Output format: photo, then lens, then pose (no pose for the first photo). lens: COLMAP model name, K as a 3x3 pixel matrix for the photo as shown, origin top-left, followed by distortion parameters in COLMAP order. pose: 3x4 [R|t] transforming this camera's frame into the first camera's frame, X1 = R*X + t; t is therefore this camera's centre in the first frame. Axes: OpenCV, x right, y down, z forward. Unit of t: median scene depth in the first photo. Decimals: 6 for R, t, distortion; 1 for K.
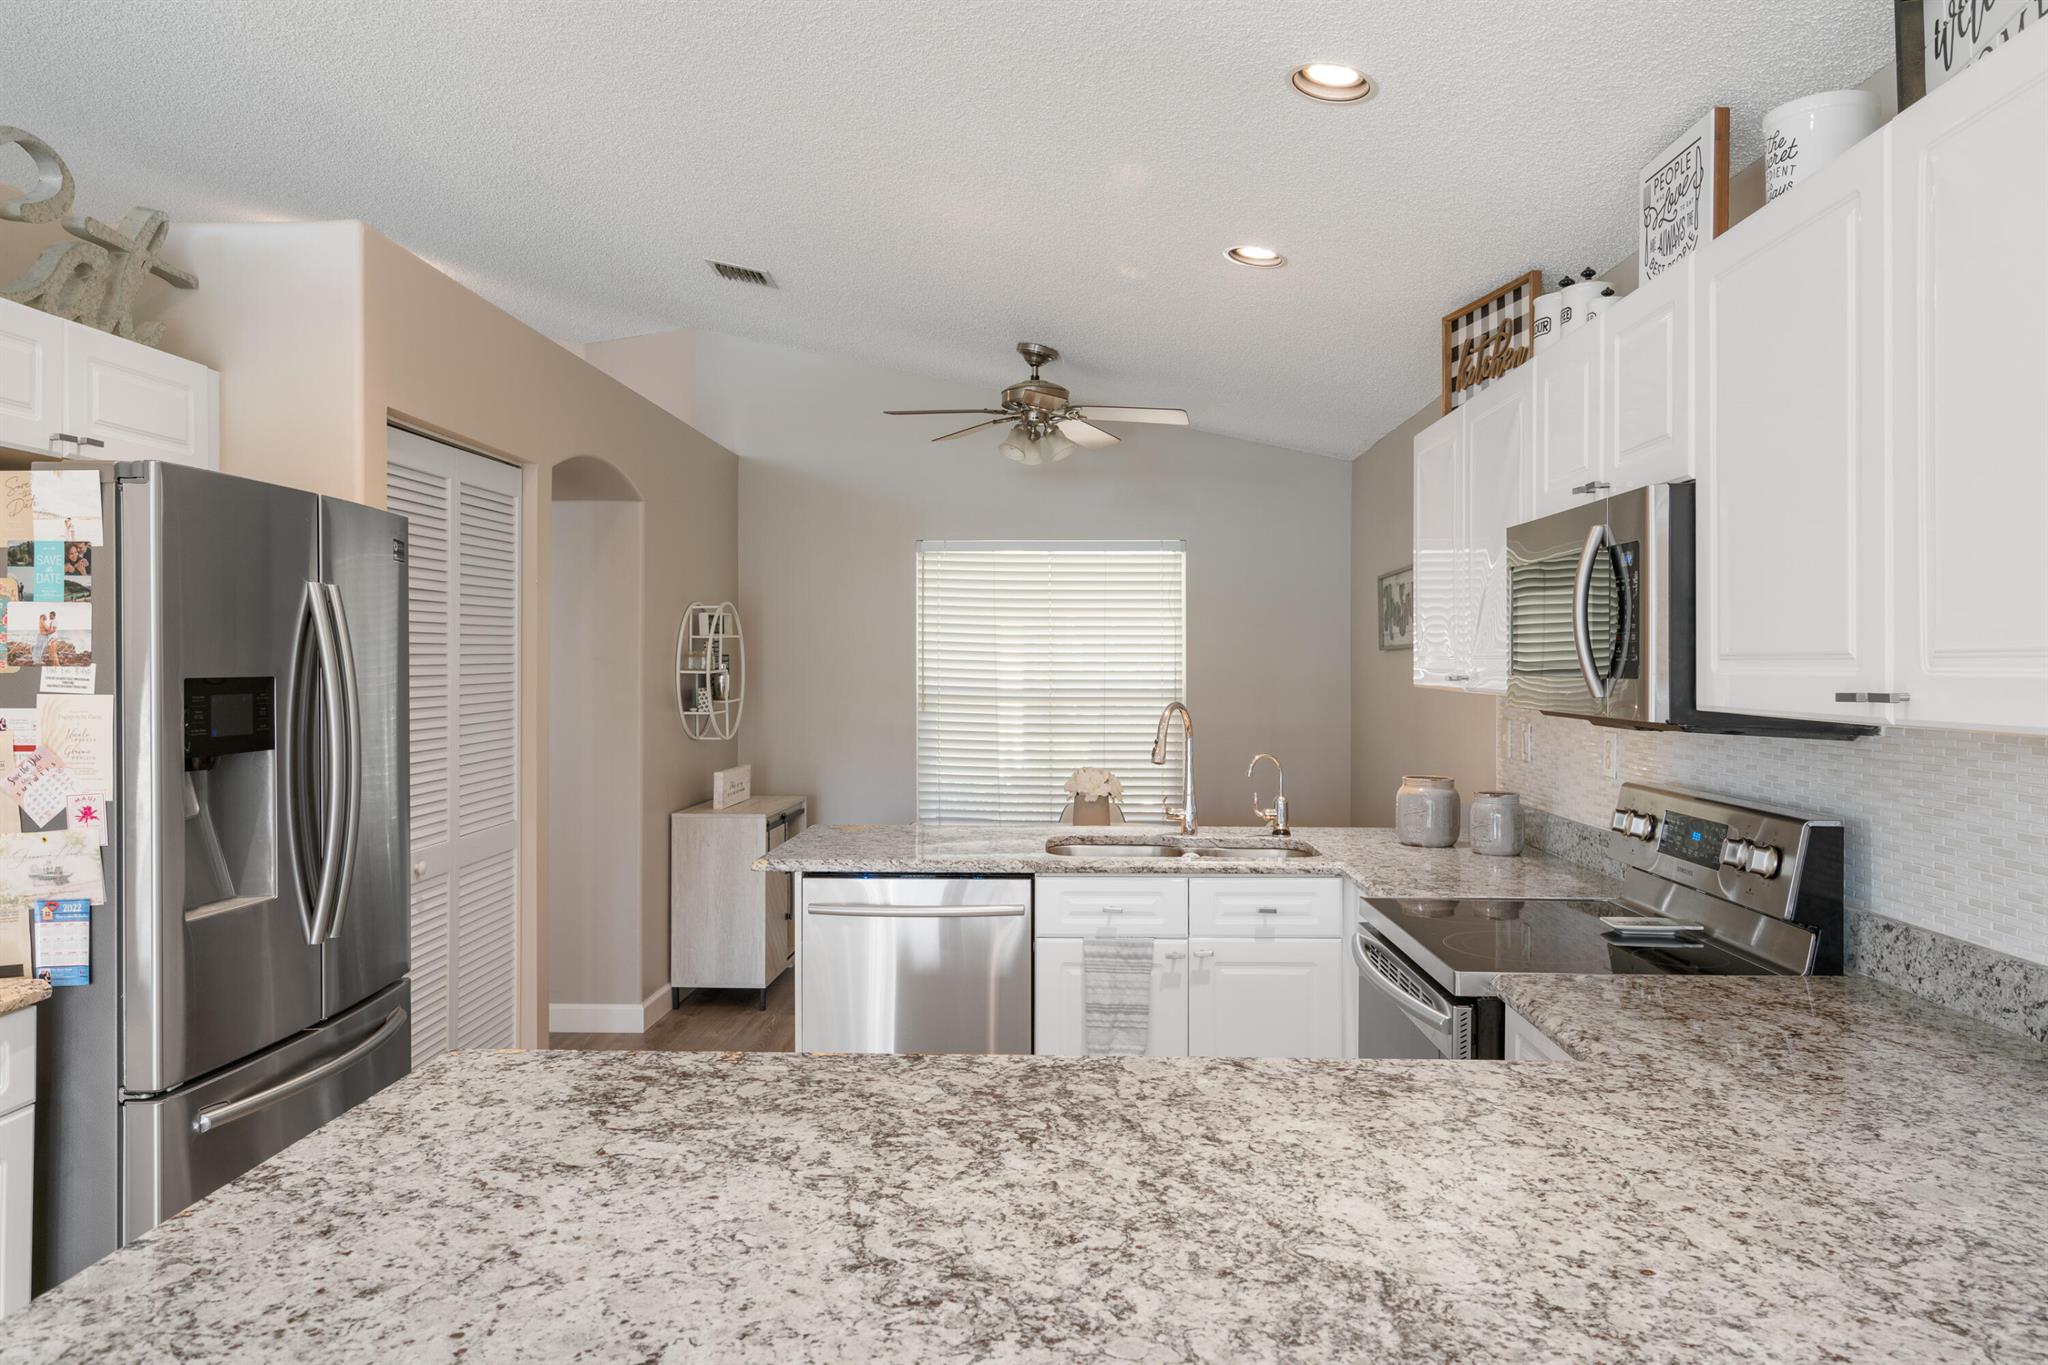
lens RADIAL K [[1364.8, 0, 1035.5], [0, 1364.8, 657.9], [0, 0, 1]] dist [0.004257, 0.004115]
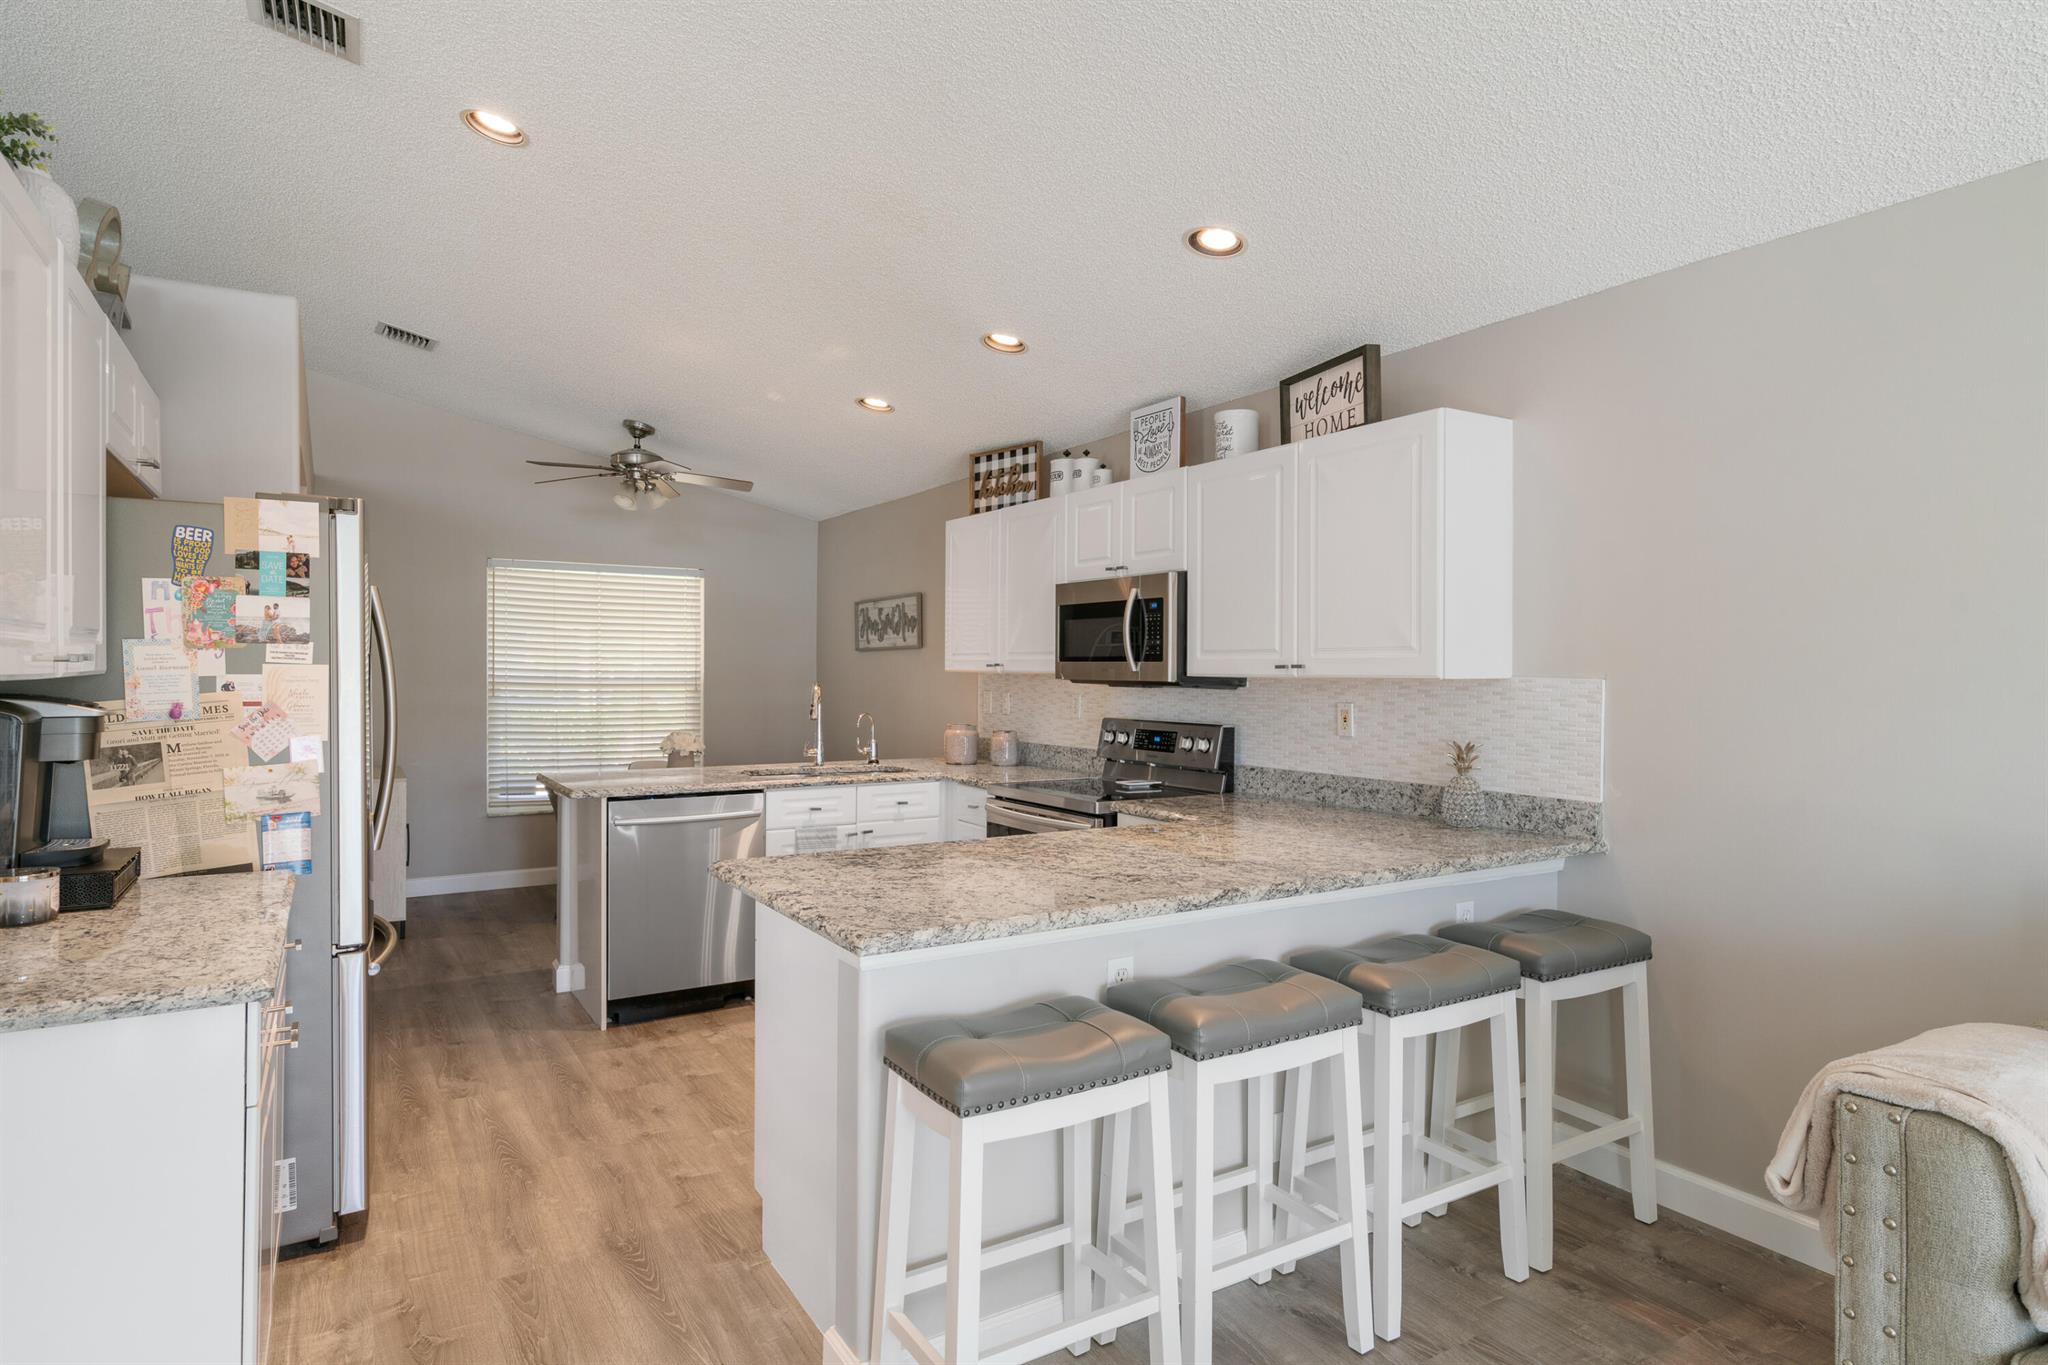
lens RADIAL K [[1122.3, 0, 1024.5], [0, 1122.3, 674.8], [0, 0, 1]] dist [0.002599, 0.001496]
pose [[0.831854, 0.001422, 0.554992, -0.612314], [-0.007487, 0.999934, 0.008660, 0.018724], [-0.554943, -0.011359, 0.831811, -0.297938]]
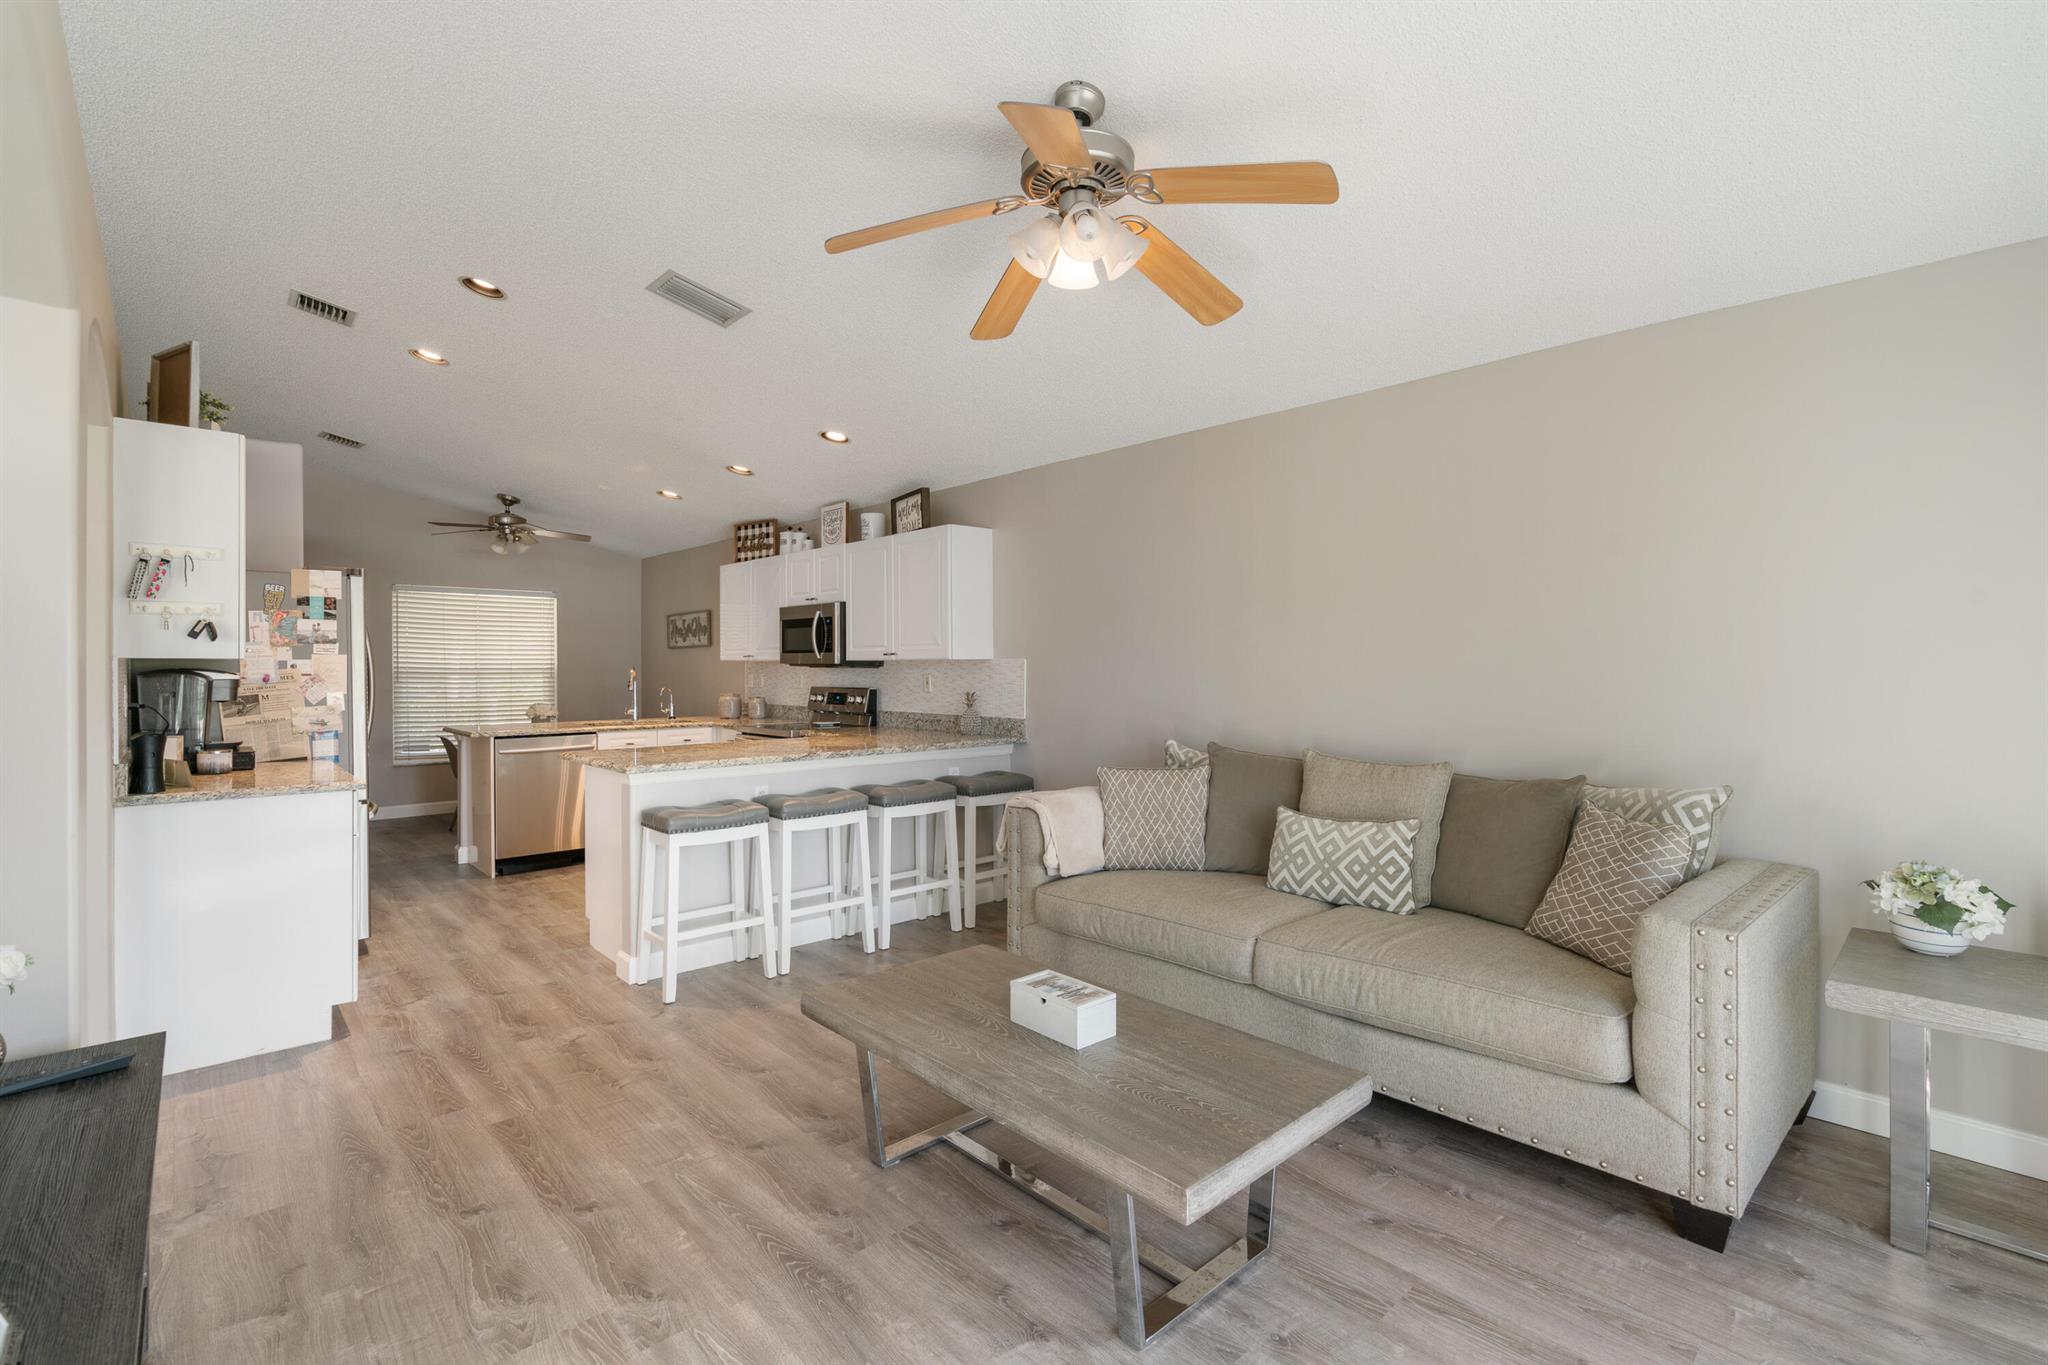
lens RADIAL K [[931.9, 0, 1023.6], [0, 931.9, 669.1], [0, 0, 1]] dist [-0.002233, 0.001943]
pose [[0.715731, -0.005367, 0.698355, -0.852834], [0.000019, 0.999971, 0.007666, 0.035295], [-0.698376, -0.005473, 0.715710, -1.063672]]
